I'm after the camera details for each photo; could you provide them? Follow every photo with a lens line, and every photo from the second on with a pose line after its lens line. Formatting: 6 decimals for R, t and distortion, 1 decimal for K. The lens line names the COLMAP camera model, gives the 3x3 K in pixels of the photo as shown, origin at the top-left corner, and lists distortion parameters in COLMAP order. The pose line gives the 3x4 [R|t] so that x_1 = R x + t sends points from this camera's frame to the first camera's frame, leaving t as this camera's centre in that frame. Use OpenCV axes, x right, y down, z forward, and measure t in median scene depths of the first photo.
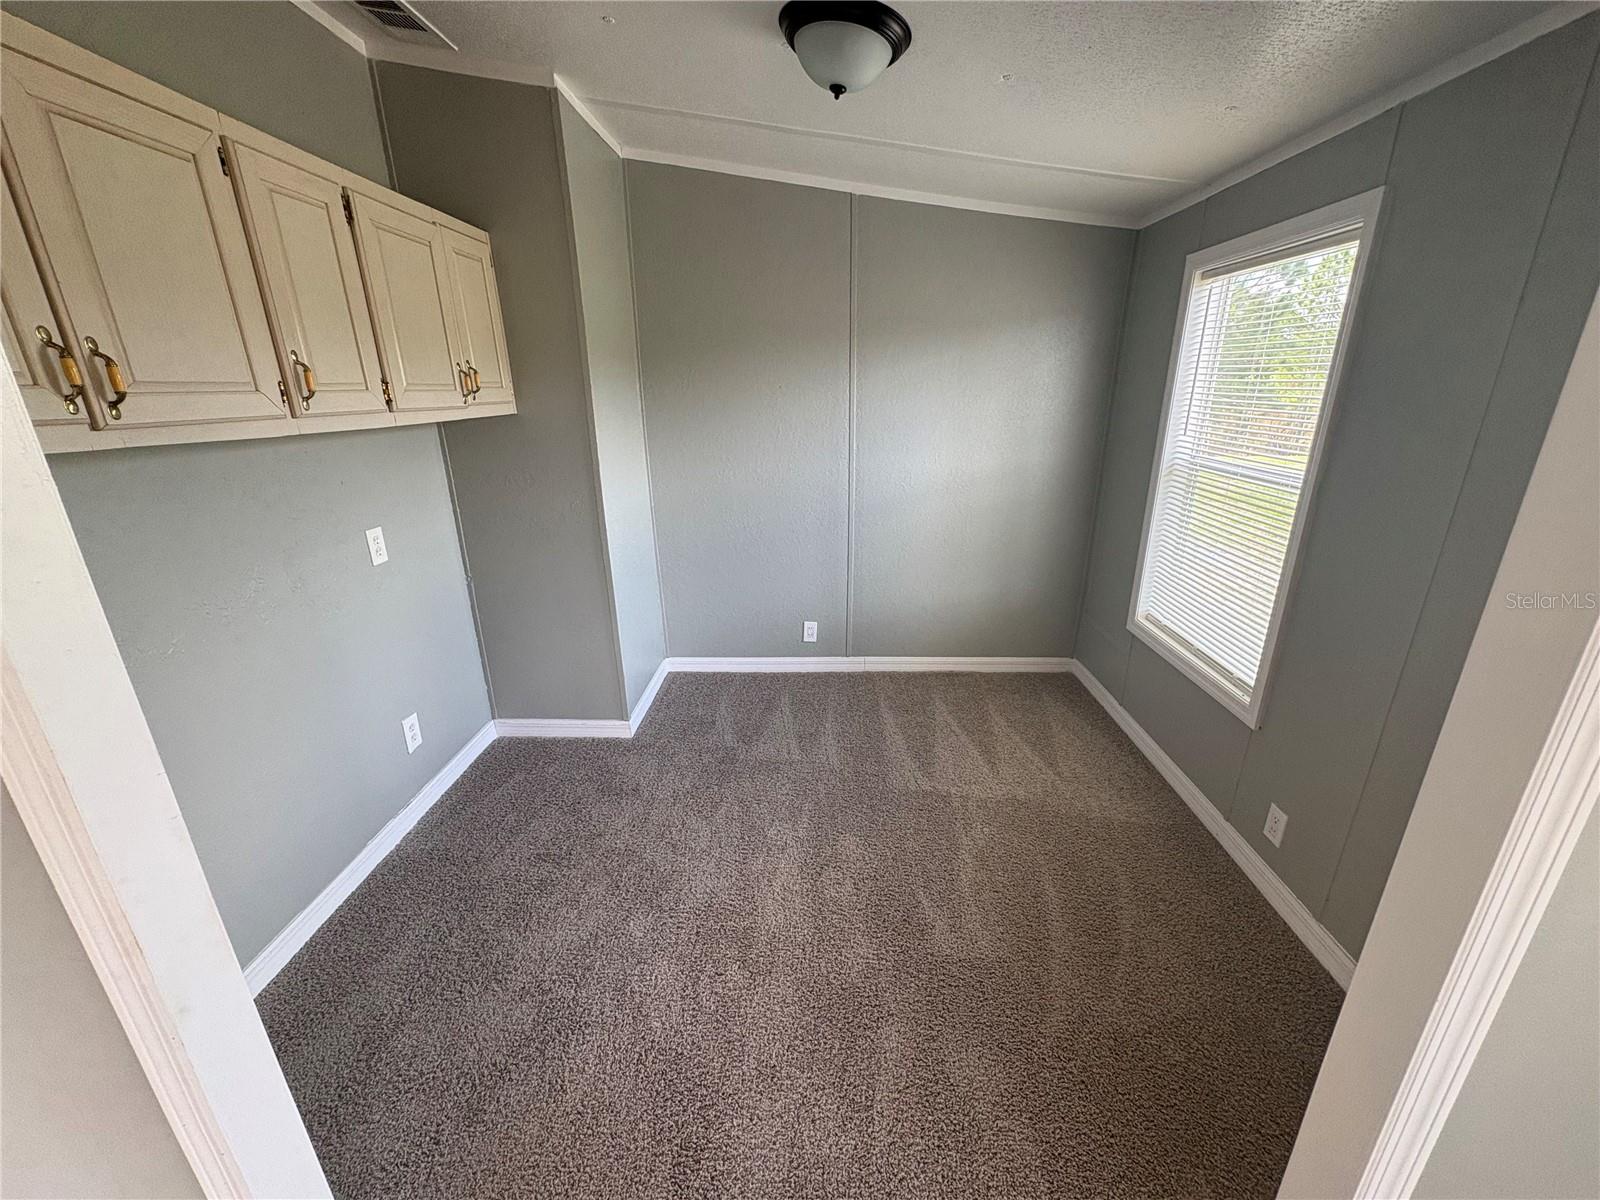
lens RADIAL K [[637.5, 0, 801.3], [0, 637.5, 598.5], [0, 0, 1]] dist [-0.000684, 0.000004]
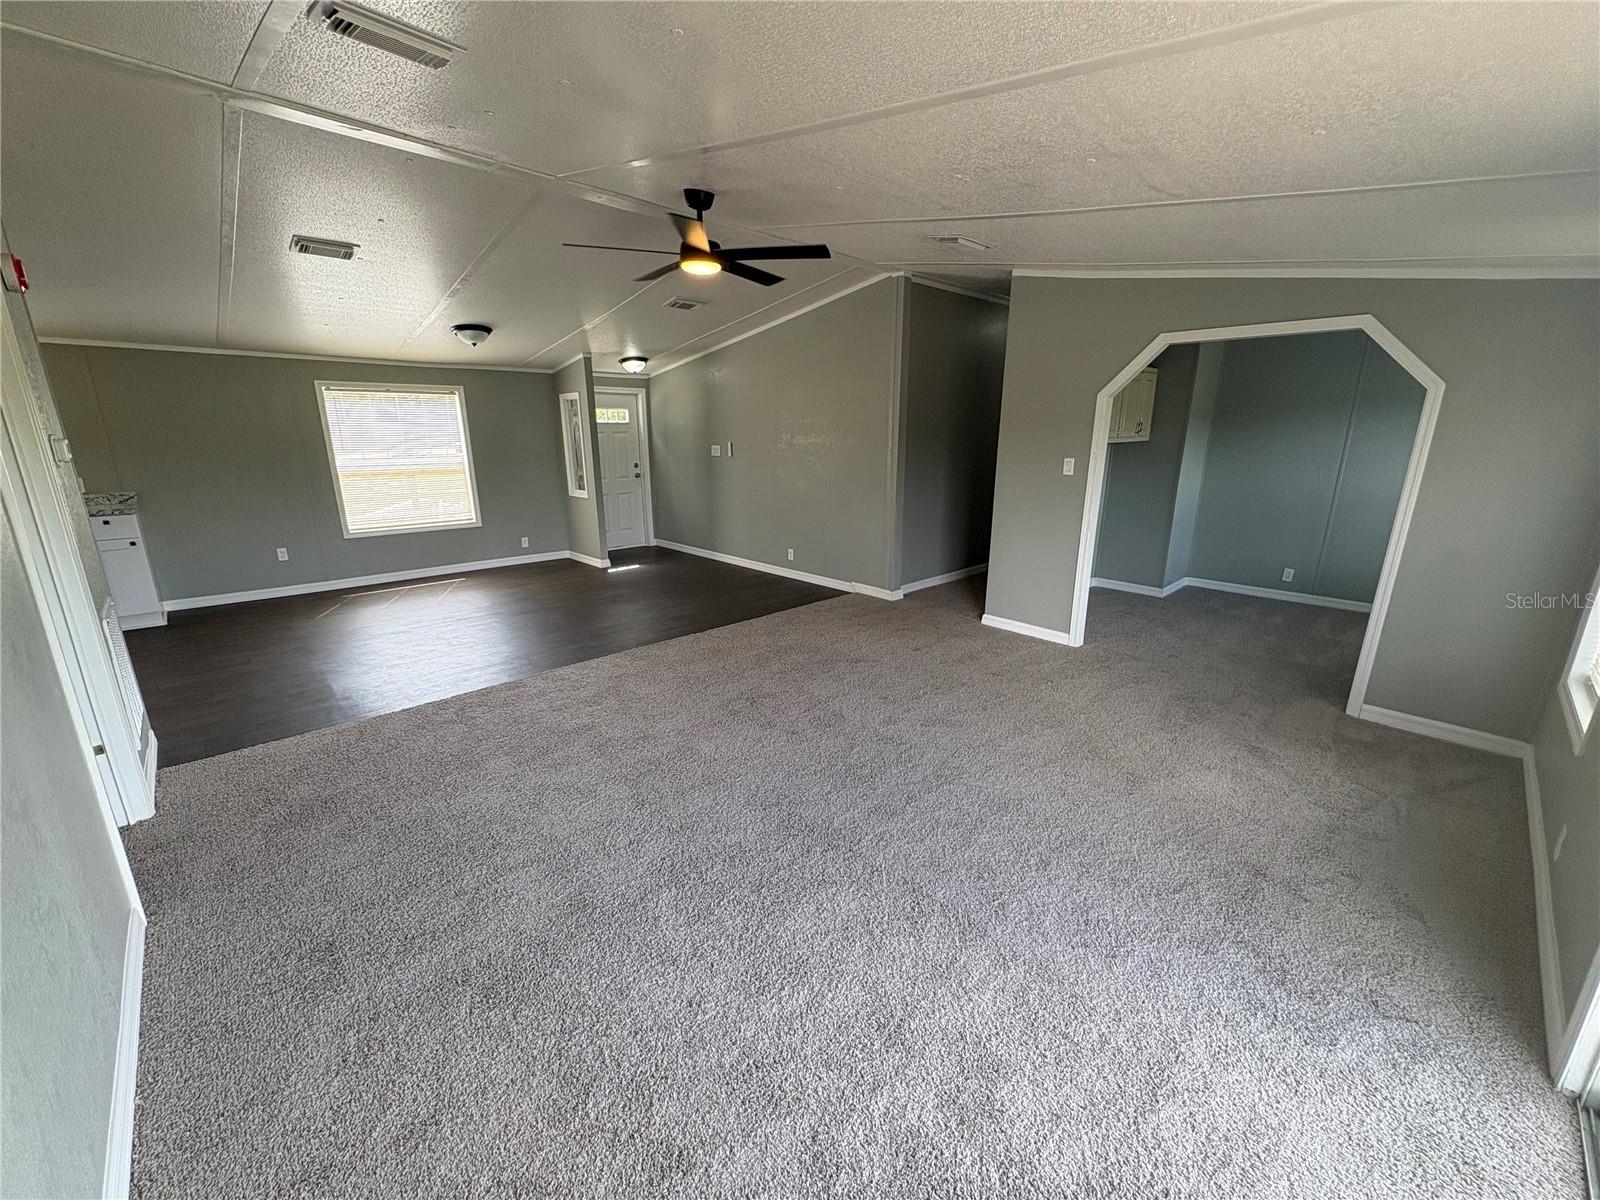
lens RADIAL K [[637.5, 0, 799.0], [0, 637.5, 599.8], [0, 0, 1]] dist [-0.000684, 0.000004]
pose [[0.716175, 0.186236, -0.672614, 0.241014], [-0.232134, 0.972433, 0.022084, 0.390983], [0.658185, 0.140320, 0.739664, -1.115537]]
